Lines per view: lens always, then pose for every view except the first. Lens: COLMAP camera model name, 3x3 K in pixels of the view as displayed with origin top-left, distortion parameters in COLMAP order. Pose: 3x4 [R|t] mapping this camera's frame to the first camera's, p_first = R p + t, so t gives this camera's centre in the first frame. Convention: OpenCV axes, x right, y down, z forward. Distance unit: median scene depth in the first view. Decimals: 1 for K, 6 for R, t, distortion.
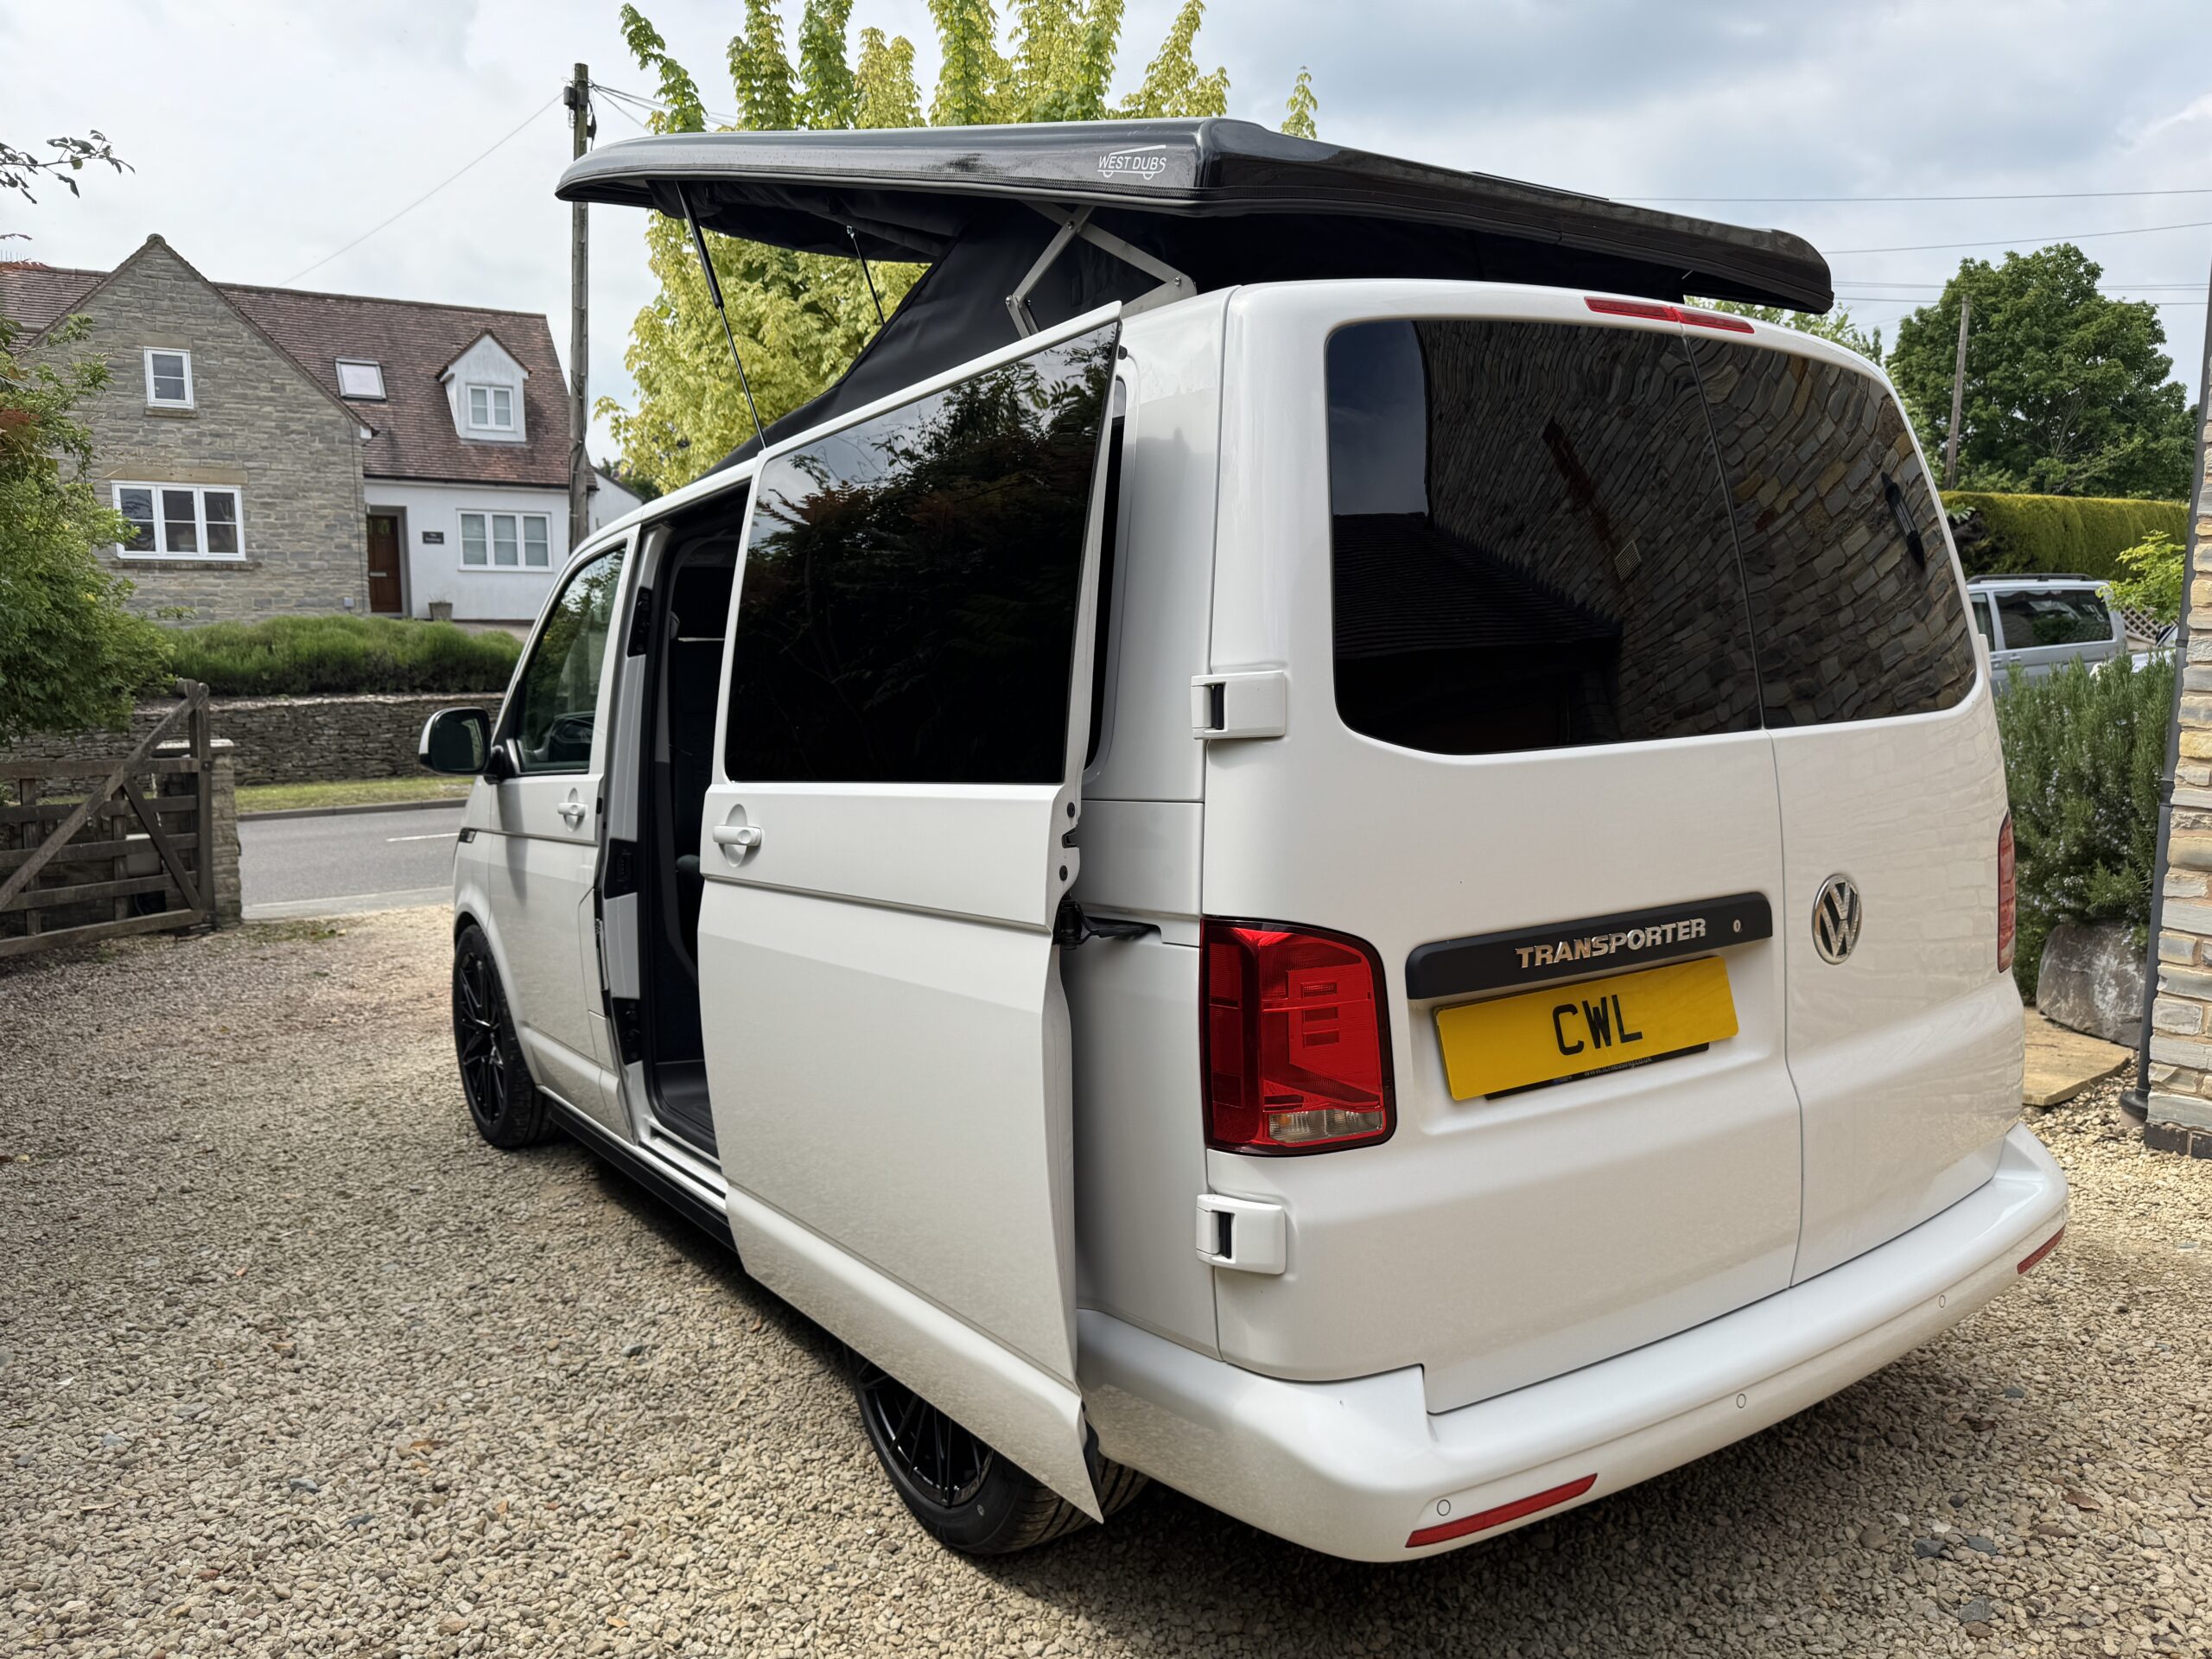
lens RADIAL K [[1597.6, 0, 1108.3], [0, 1597.6, 818.2], [0, 0, 1]] dist [0.005599, -0.012047]
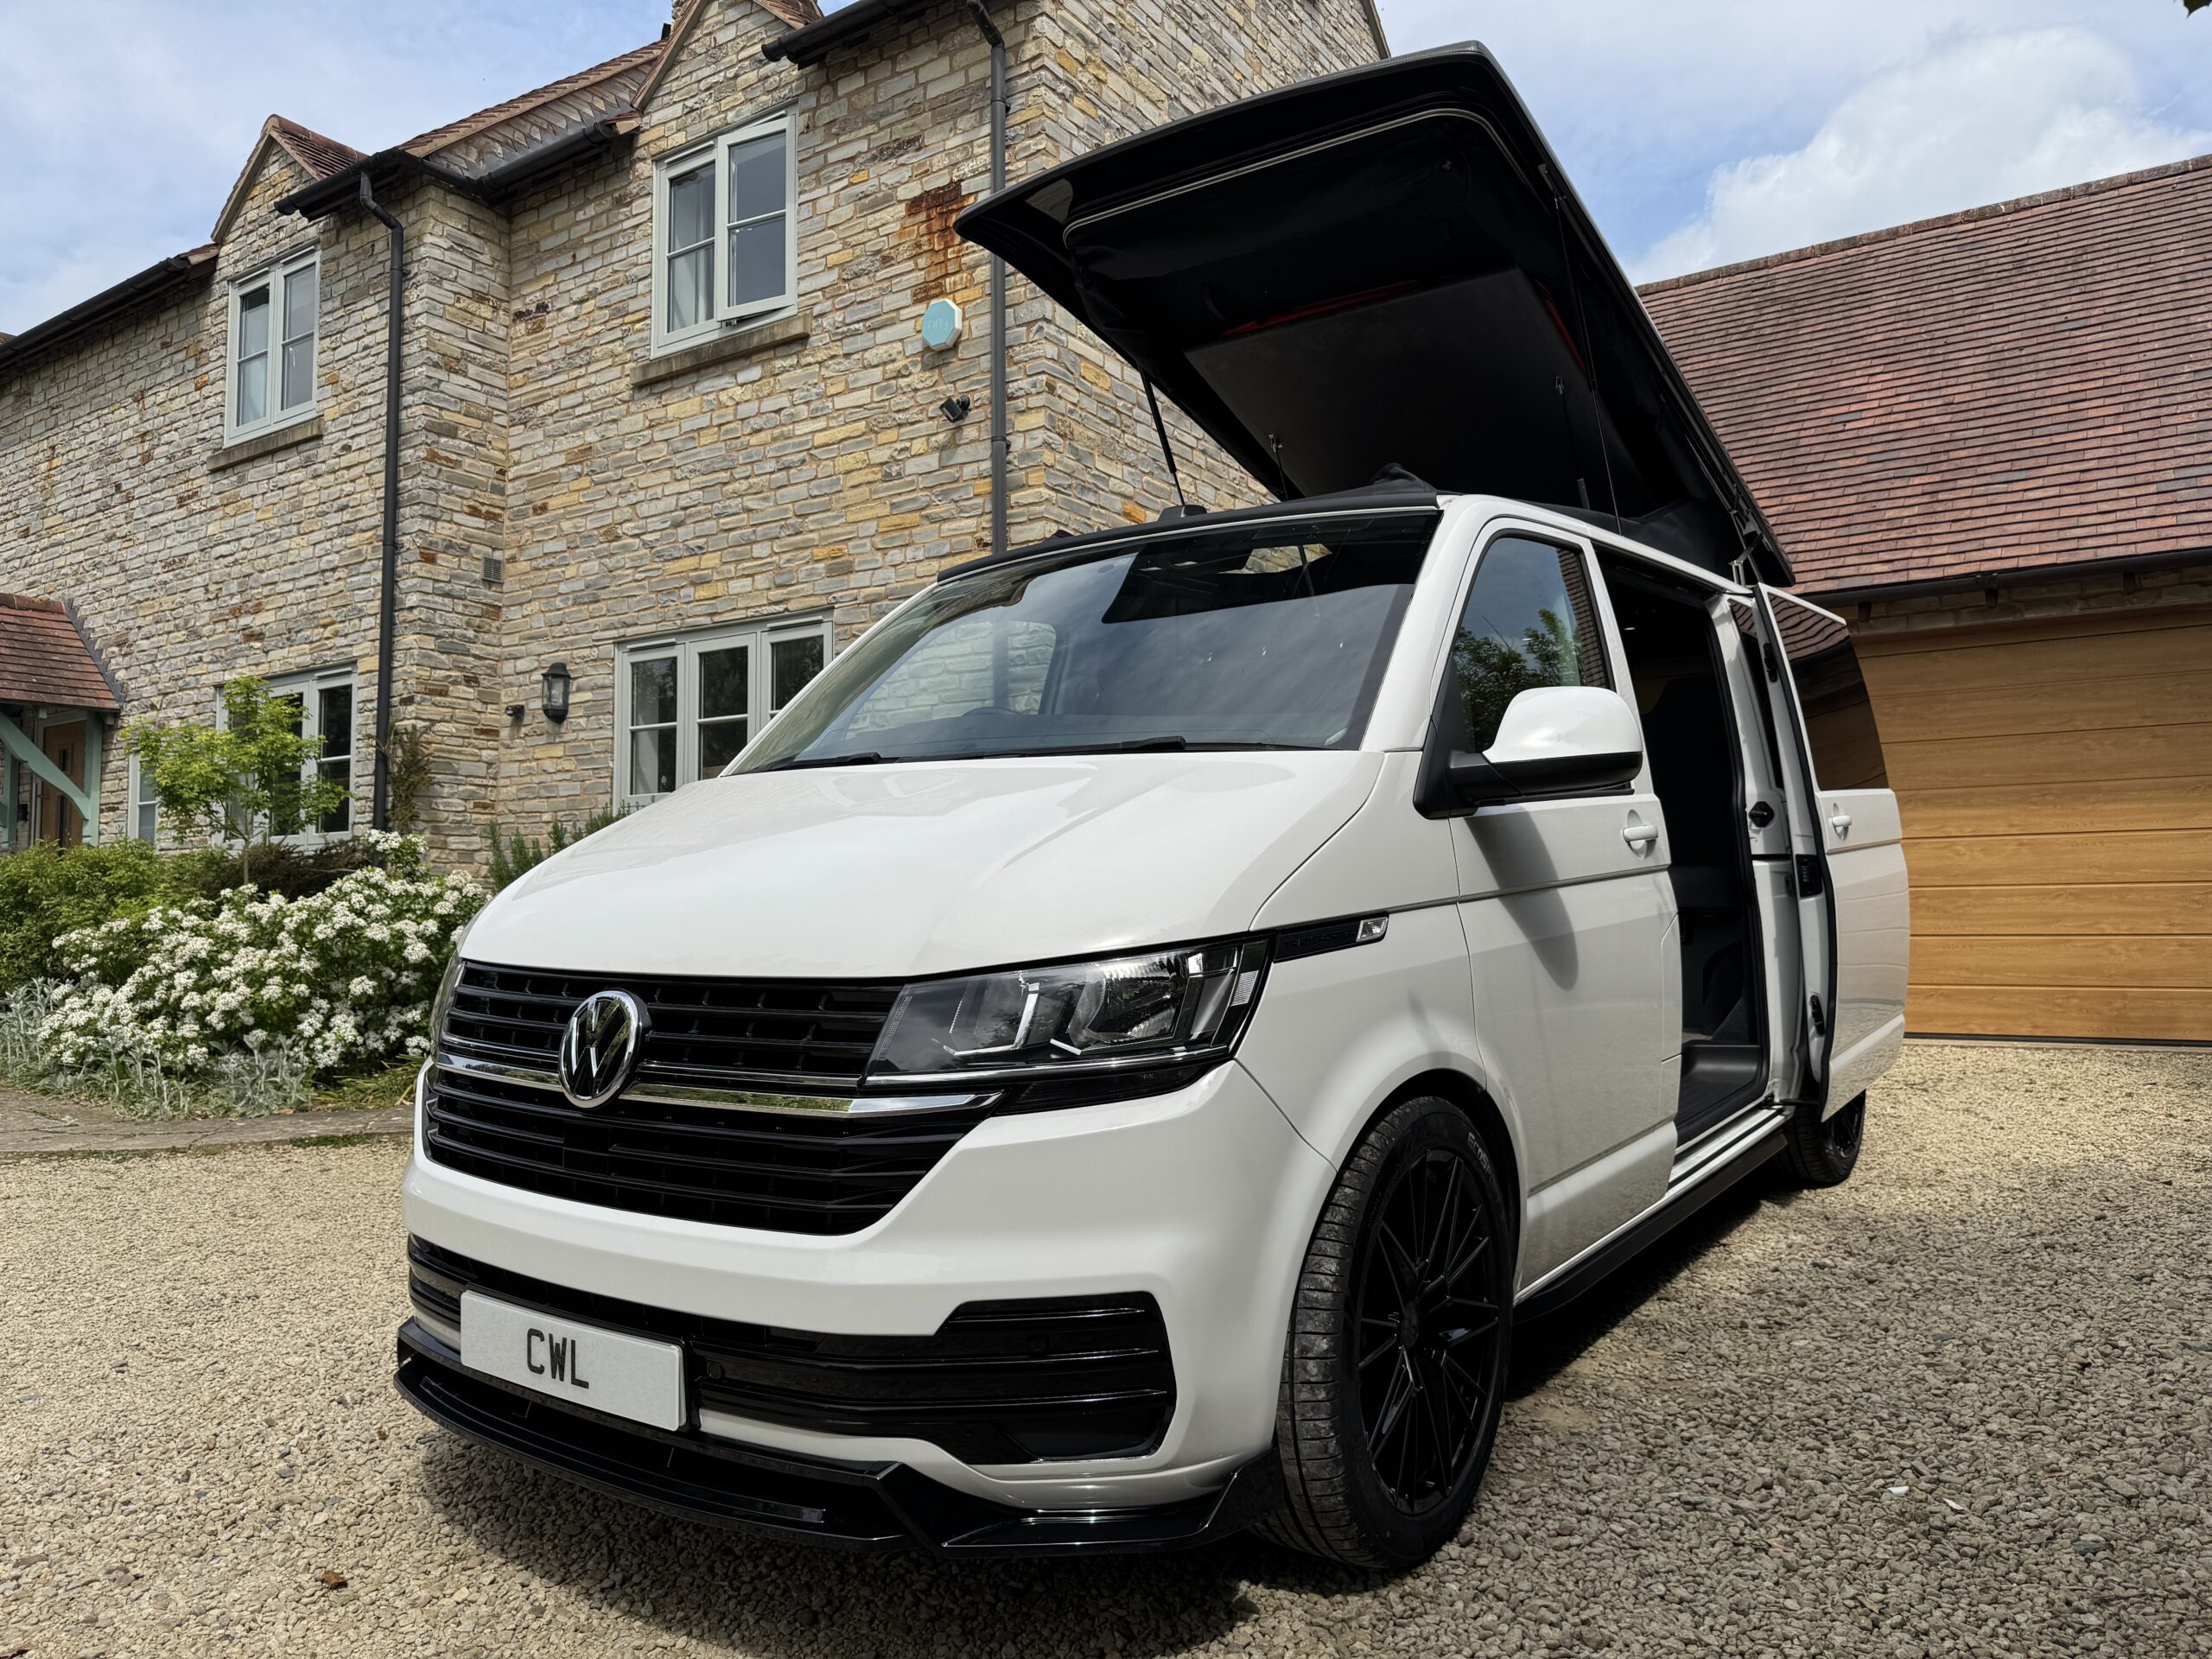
lens RADIAL K [[1574.8, 0, 1117.4], [0, 1574.8, 858.4], [0, 0, 1]] dist [0.034763, -0.050725]
pose [[-0.341088, 0.038201, 0.939255, -1.328455], [0.110825, 0.993840, -0.000176, -0.029948], [-0.933476, 0.104033, -0.343221, 1.987622]]
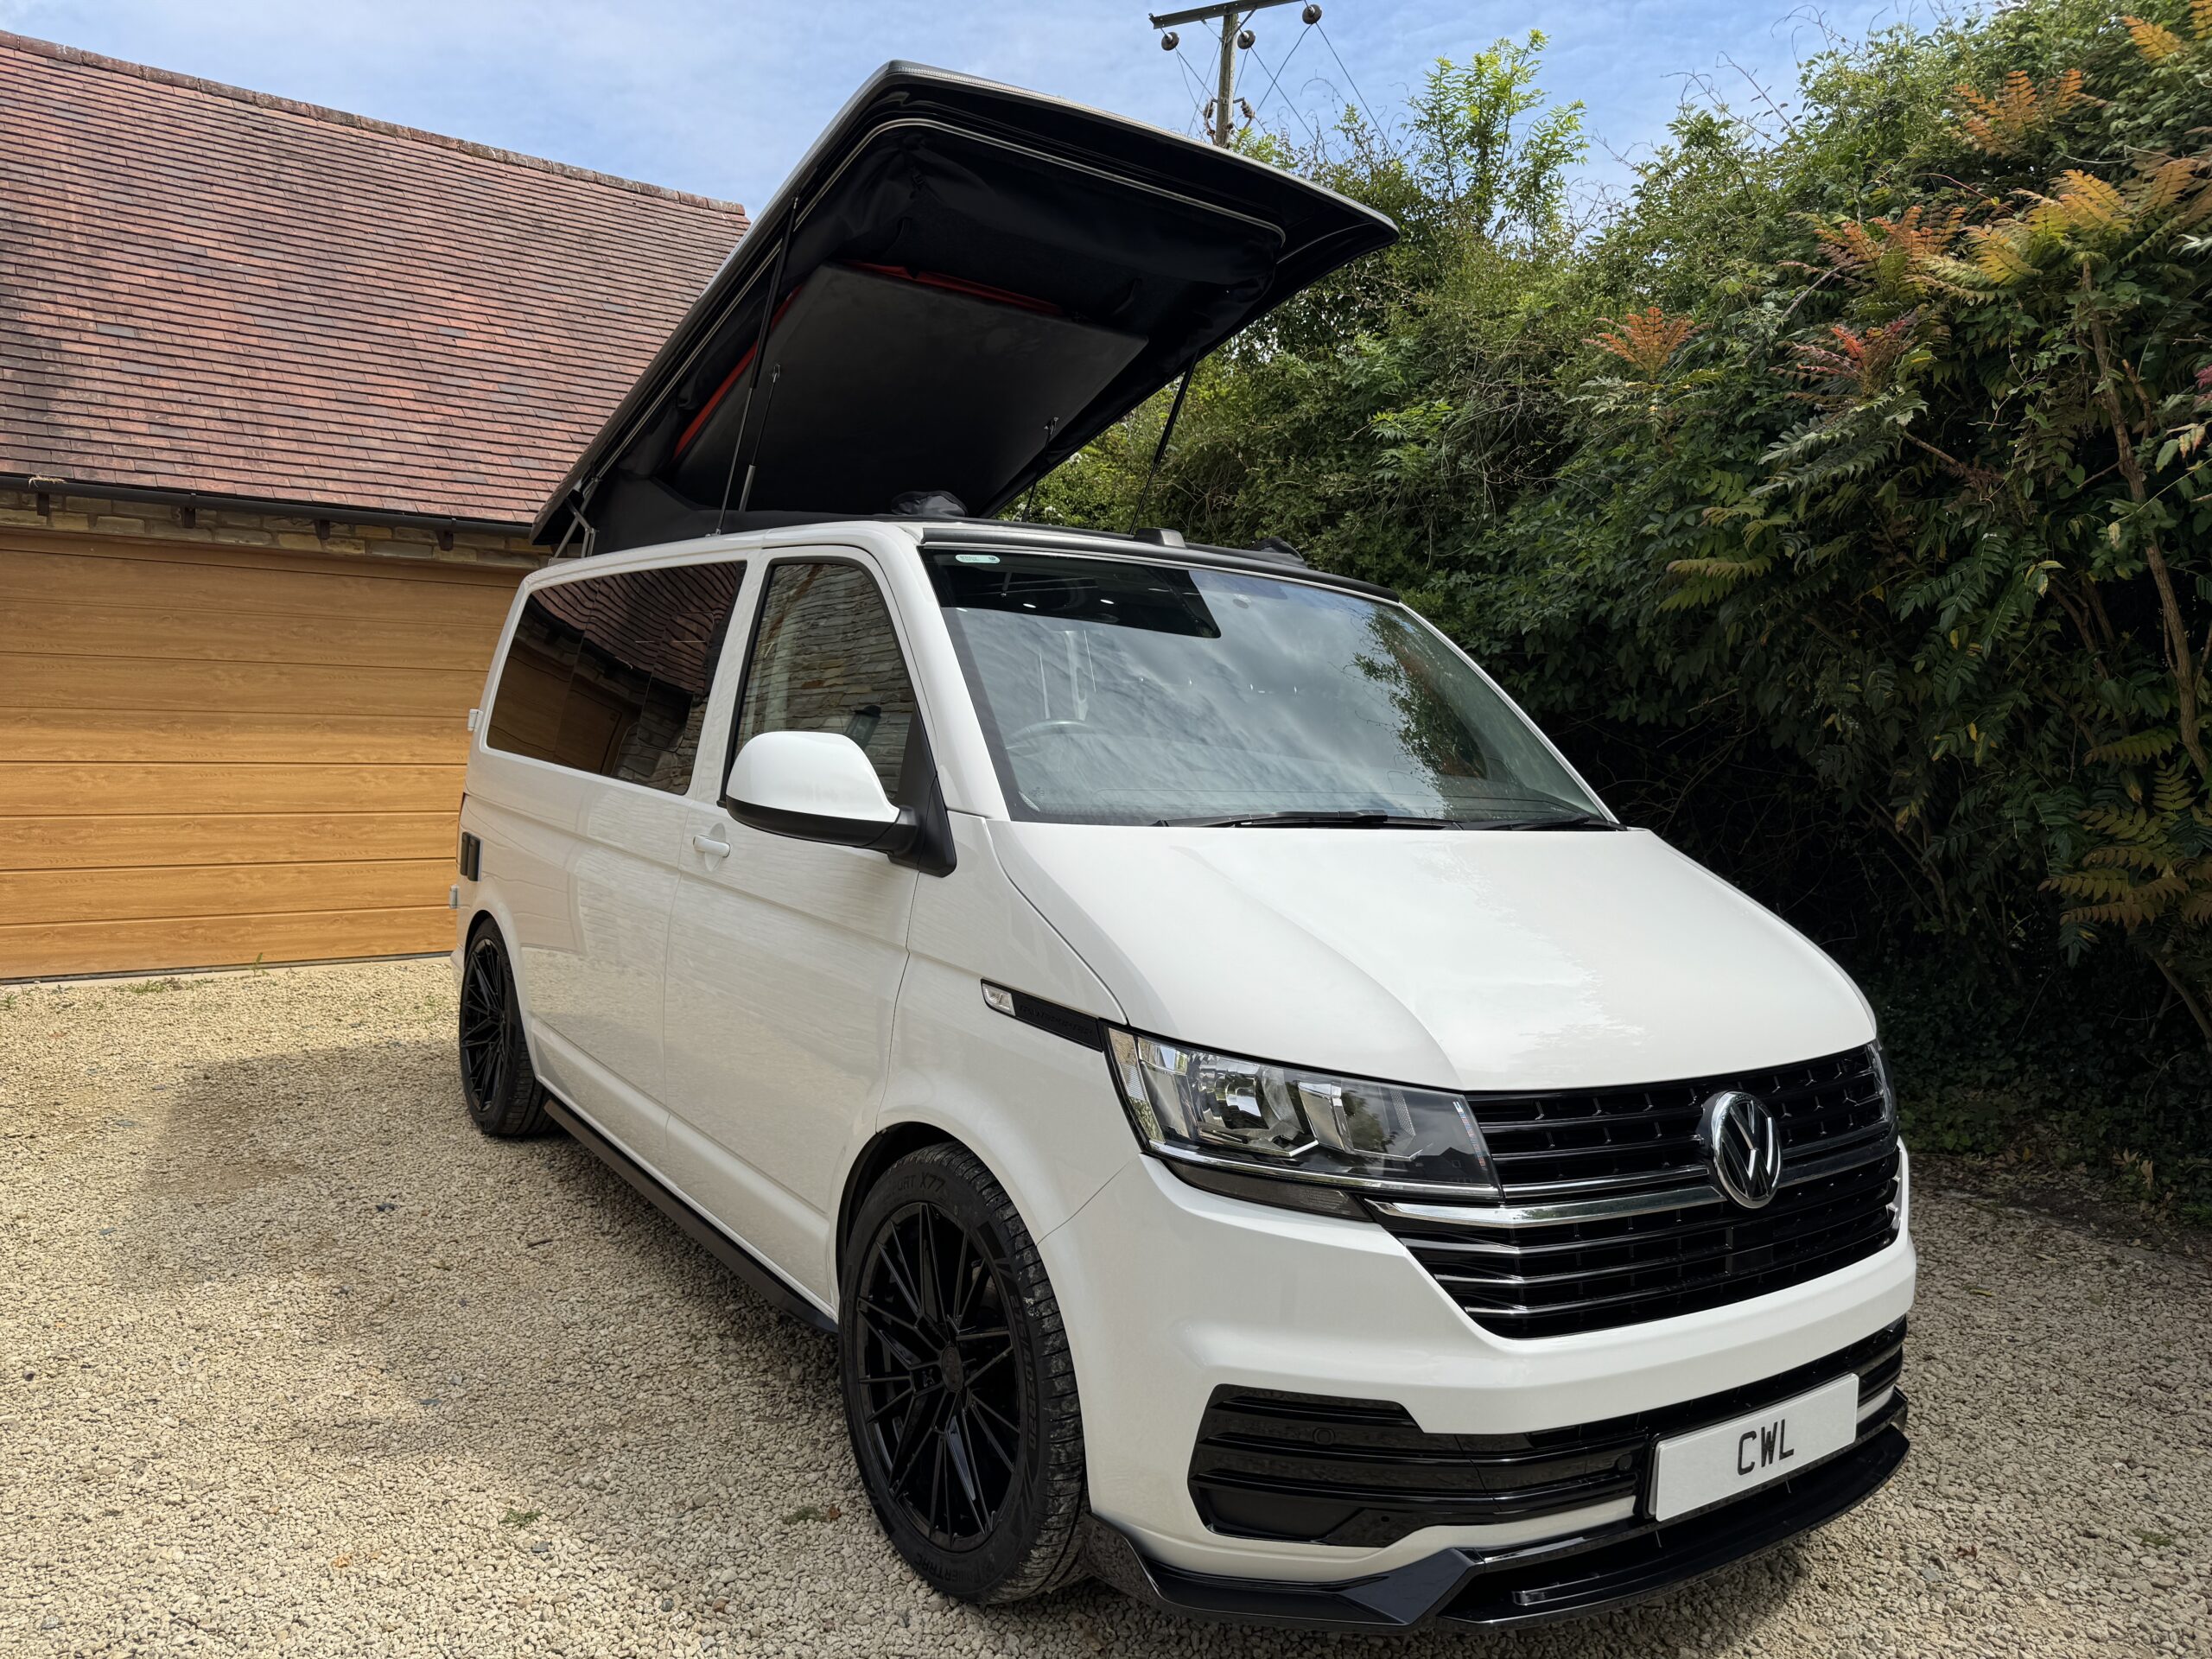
lens RADIAL K [[1597.6, 0, 1108.3], [0, 1597.6, 818.2], [0, 0, 1]] dist [0.005599, -0.012047]
pose [[-0.999852, -0.007266, -0.015590, -0.206505], [-0.009527, 0.988606, 0.150228, -0.242822], [0.014321, 0.150354, -0.988529, 2.718615]]
